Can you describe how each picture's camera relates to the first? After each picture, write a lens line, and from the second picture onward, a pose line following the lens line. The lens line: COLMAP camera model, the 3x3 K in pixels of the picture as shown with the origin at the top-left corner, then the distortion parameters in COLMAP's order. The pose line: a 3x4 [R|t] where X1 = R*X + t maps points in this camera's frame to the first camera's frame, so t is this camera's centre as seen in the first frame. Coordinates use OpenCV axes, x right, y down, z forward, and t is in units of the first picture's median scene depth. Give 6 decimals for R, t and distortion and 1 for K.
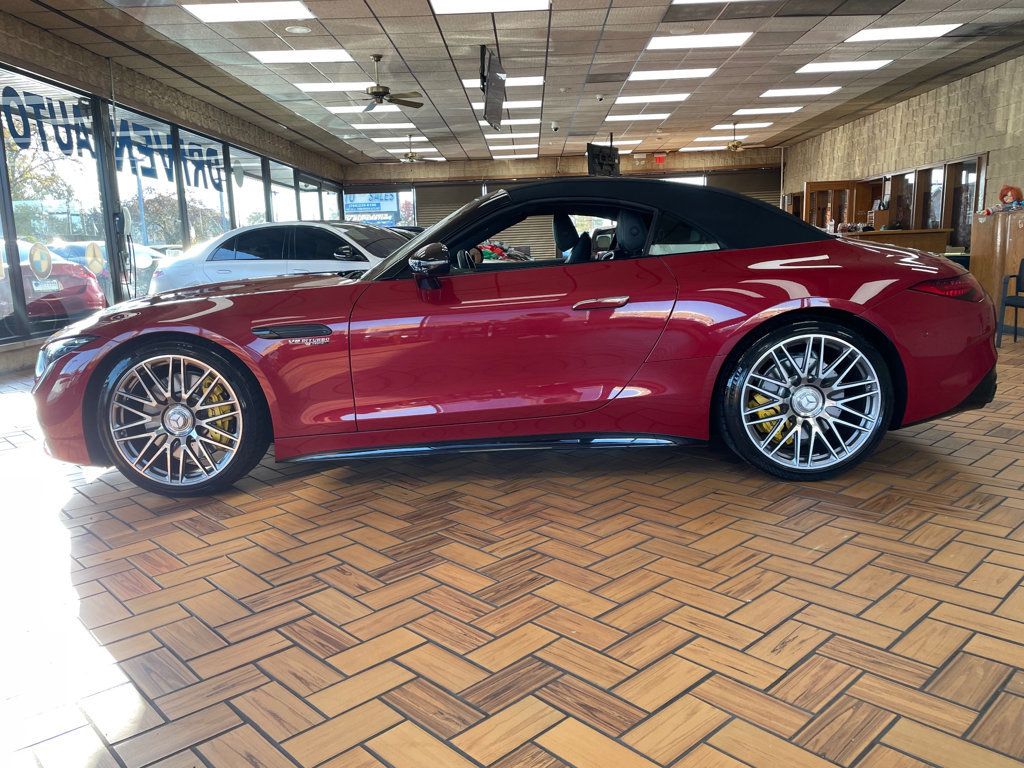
lens RADIAL K [[763.6, 0, 508.0], [0, 763.6, 388.9], [0, 0, 1]] dist [0.040965, -0.075299]
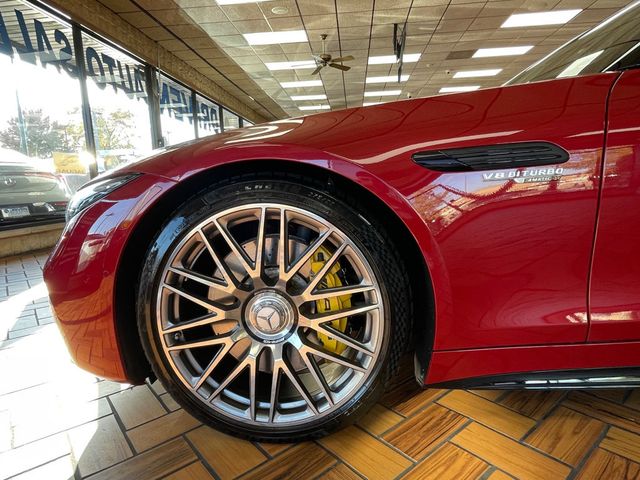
lens RADIAL K [[396.4, 0, 318.4], [0, 396.4, 251.8], [0, 0, 1]] dist [-0.019679, 0.002155]
pose [[0.996330, 0.011727, -0.084786, -0.098340], [-0.011356, 0.999924, 0.004863, -0.002864], [0.084836, -0.003882, 0.996387, 0.188215]]
